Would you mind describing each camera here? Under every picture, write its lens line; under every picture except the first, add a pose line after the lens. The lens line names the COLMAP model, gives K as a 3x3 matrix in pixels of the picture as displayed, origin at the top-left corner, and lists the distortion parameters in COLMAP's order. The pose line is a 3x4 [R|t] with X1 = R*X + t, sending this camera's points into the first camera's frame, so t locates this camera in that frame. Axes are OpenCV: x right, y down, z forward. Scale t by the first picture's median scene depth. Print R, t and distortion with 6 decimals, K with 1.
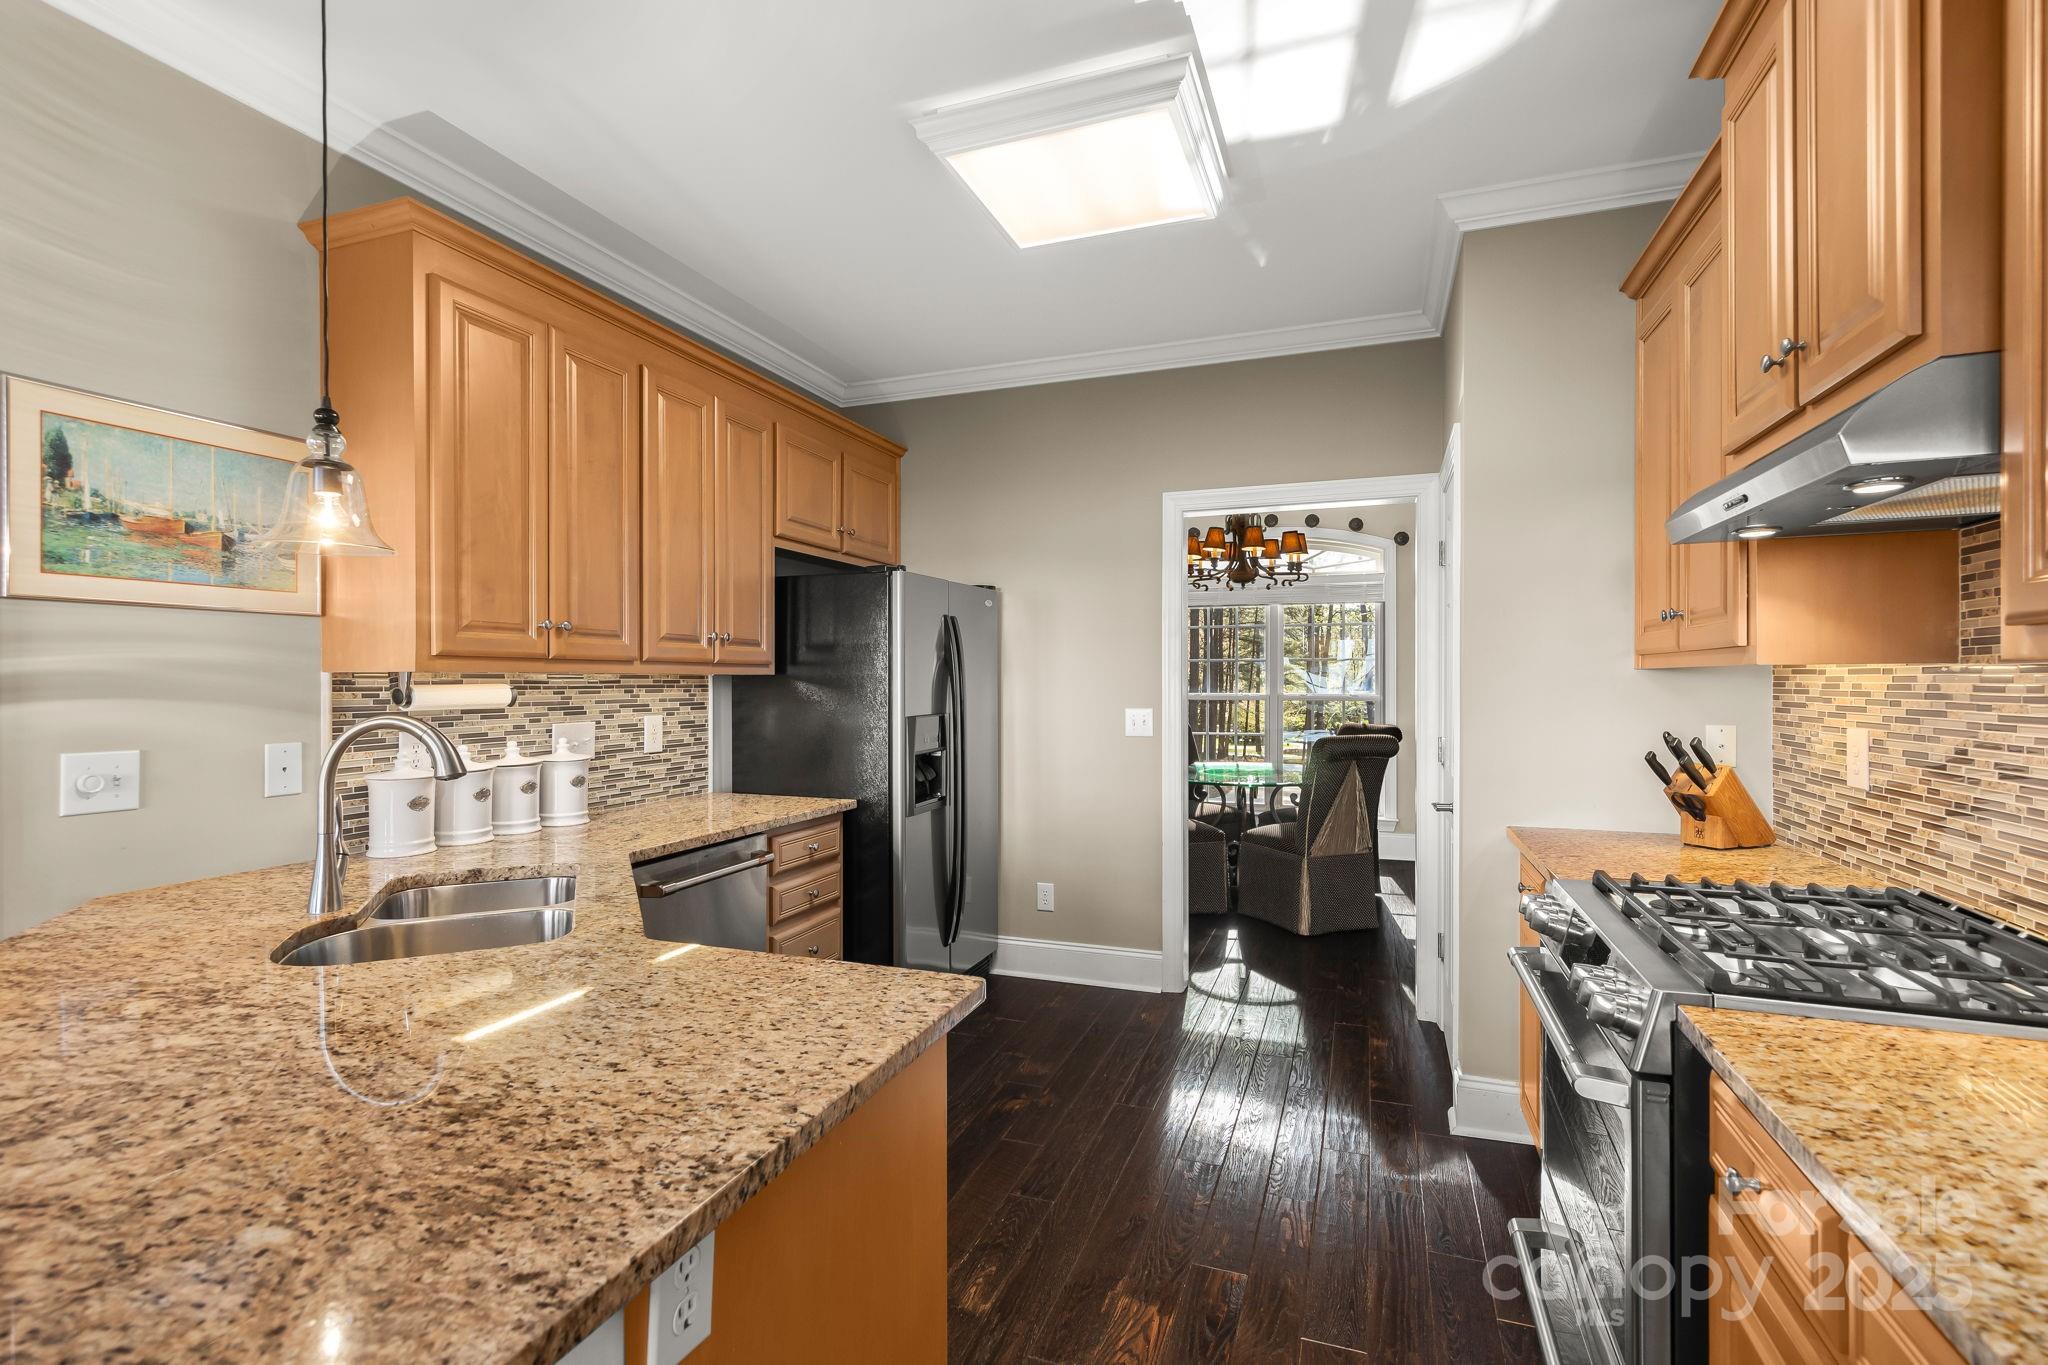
lens RADIAL K [[930.7, 0, 1024.0], [0, 930.7, 682.5], [0, 0, 1]] dist [0.000081, -0.000143]
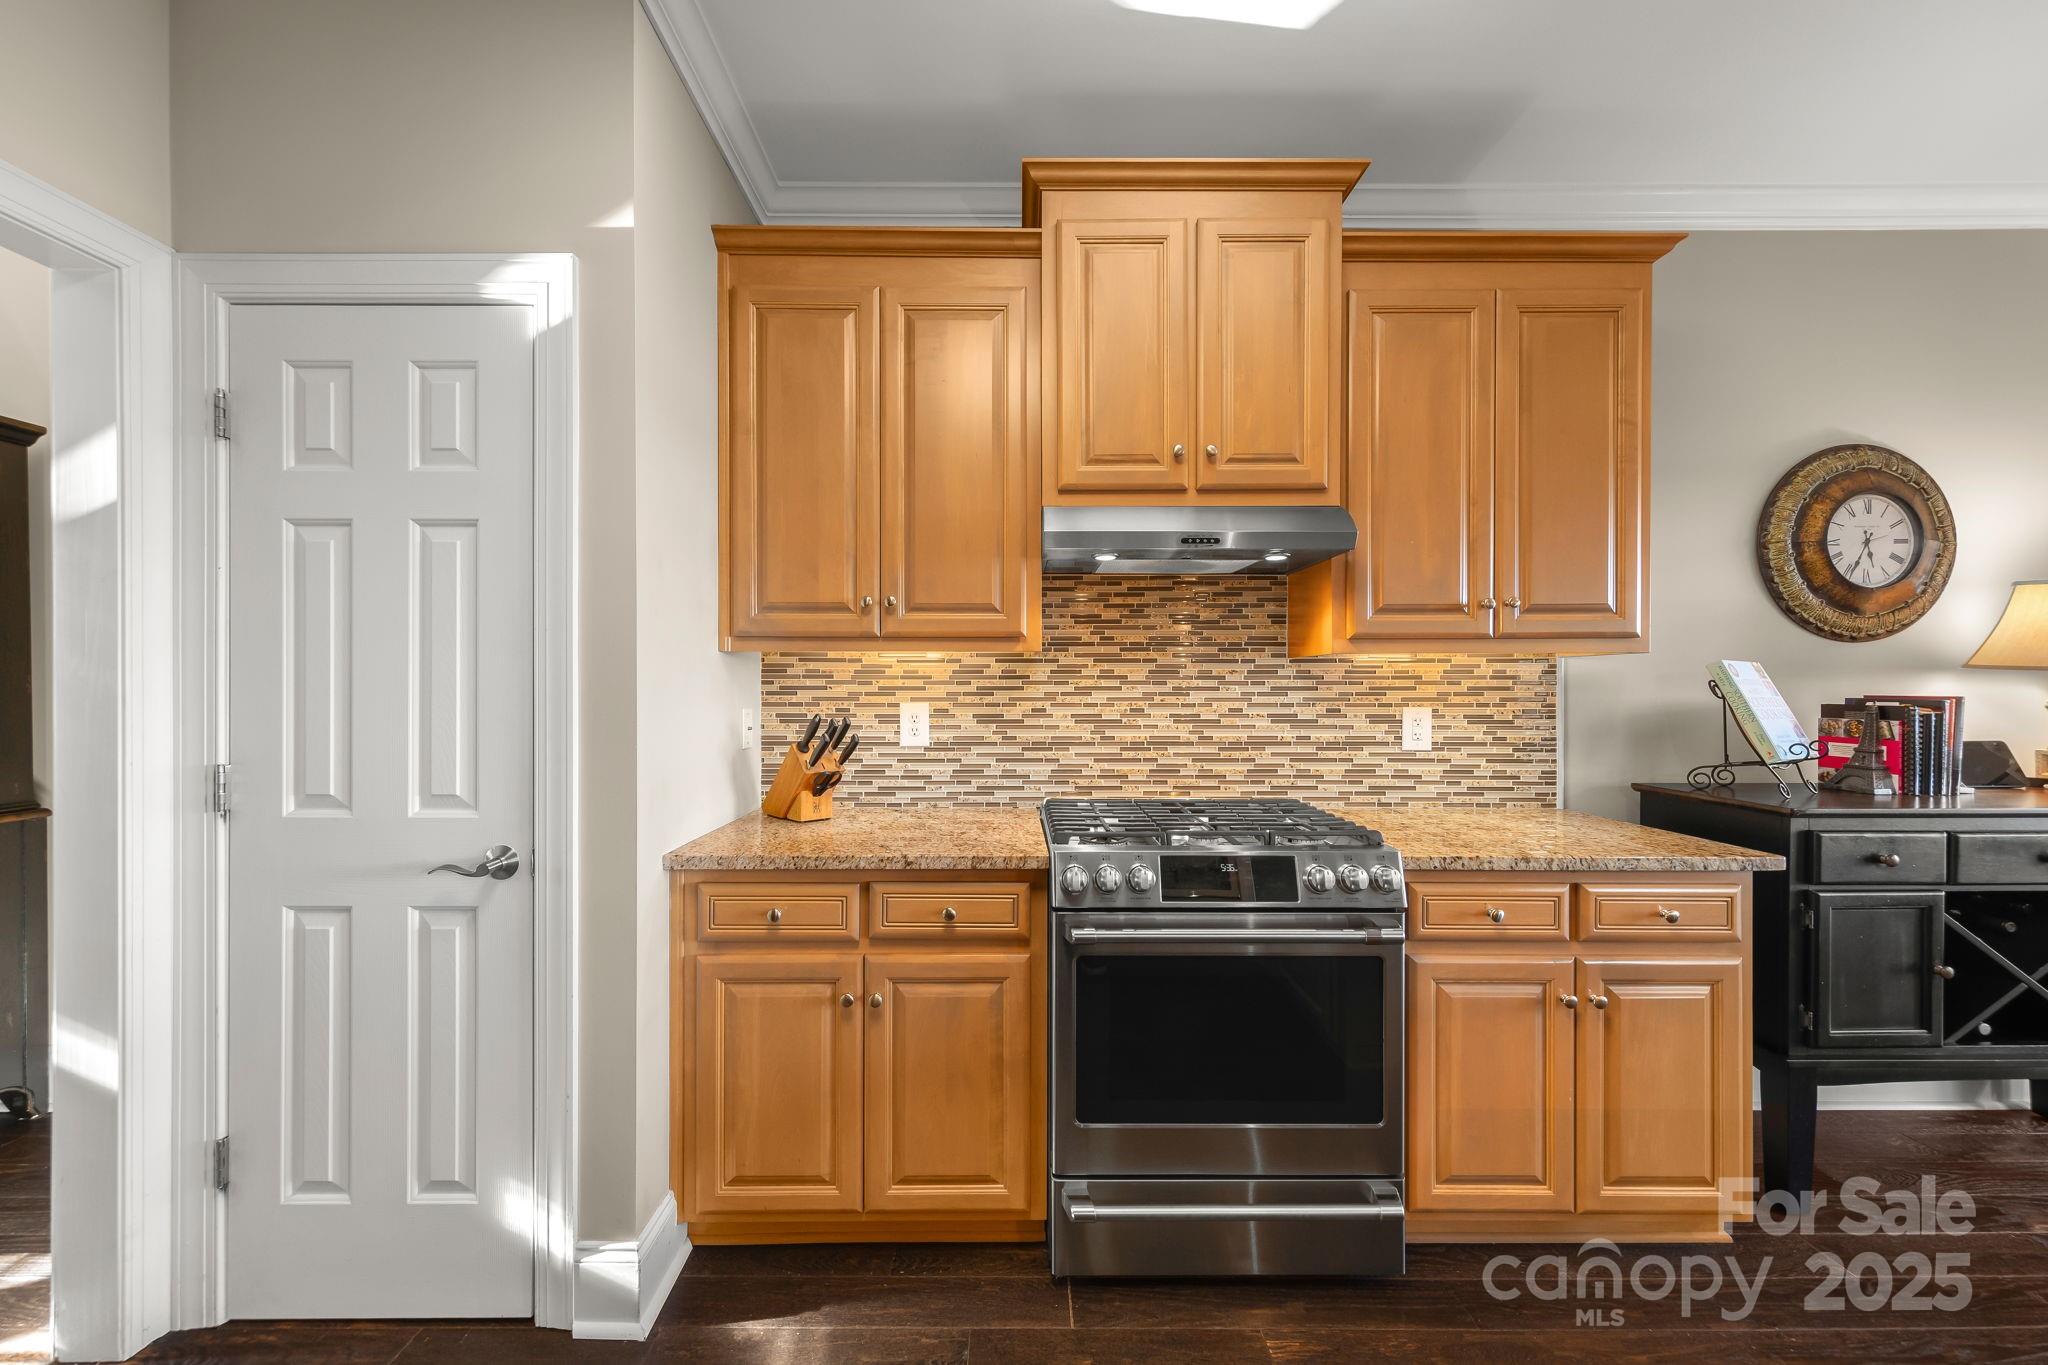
lens RADIAL K [[740.9, 0, 1021.9], [0, 740.9, 688.2], [0, 0, 1]] dist [-0.001068, -0.000282]
pose [[-0.361766, 0.001339, 0.932268, -0.102390], [0.002424, 0.999997, -0.000496, 0.017561], [-0.932266, 0.002080, -0.361768, 0.740681]]
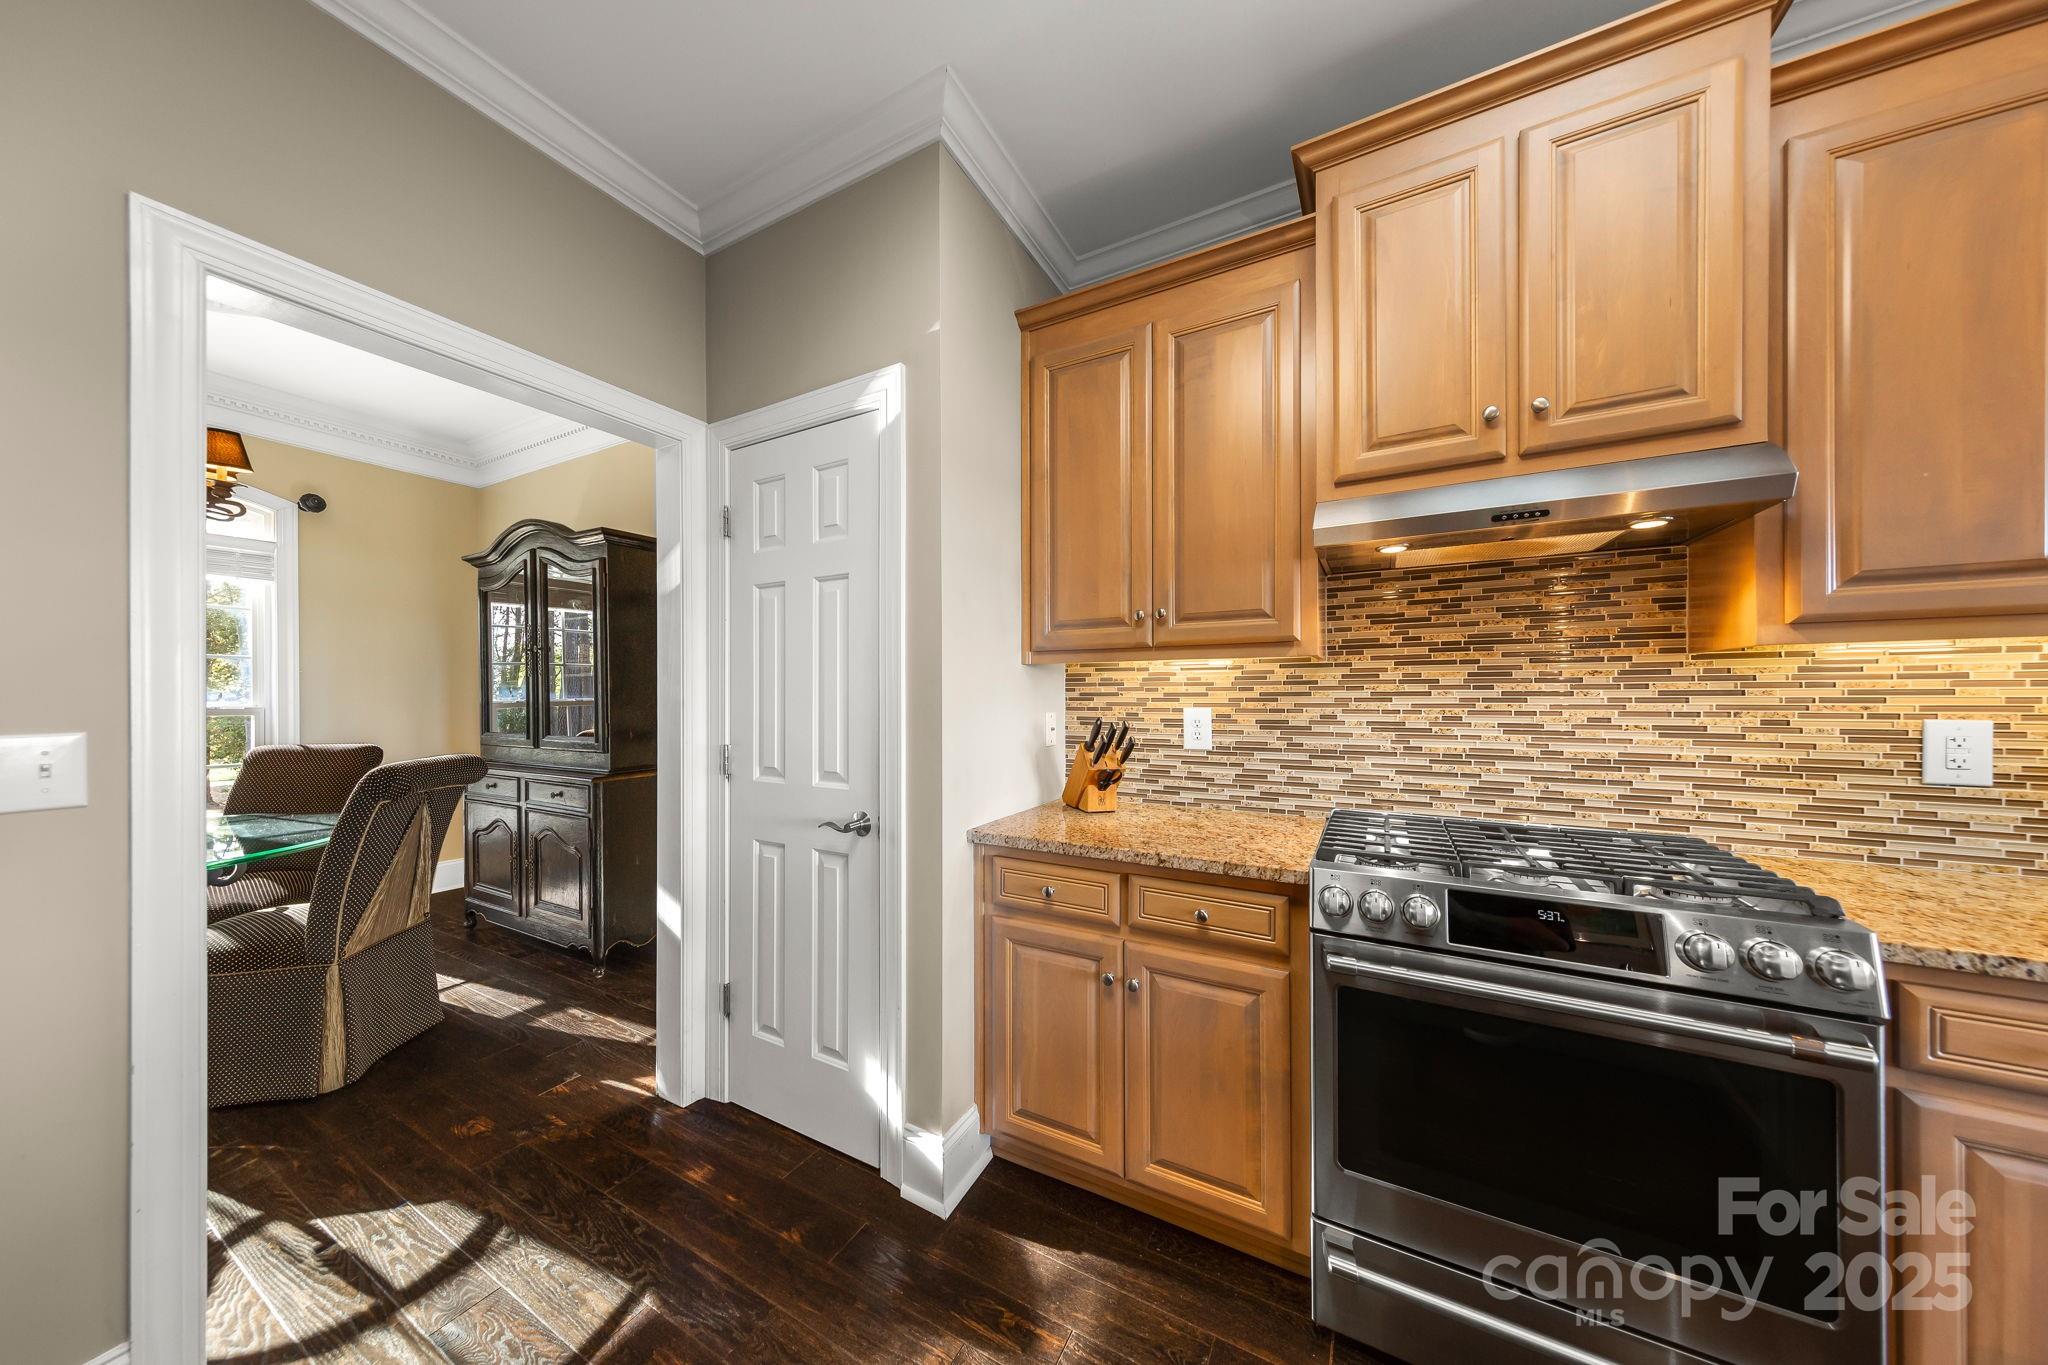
lens RADIAL K [[653.2, 0, 1006.8], [0, 653.2, 692.7], [0, 0, 1]] dist [0.000887, -0.000123]
pose [[0.148764, 0.004583, 0.988862, -0.085276], [0.005575, 0.999969, -0.005473, 0.017821], [-0.988857, 0.006327, 0.148734, 0.677619]]
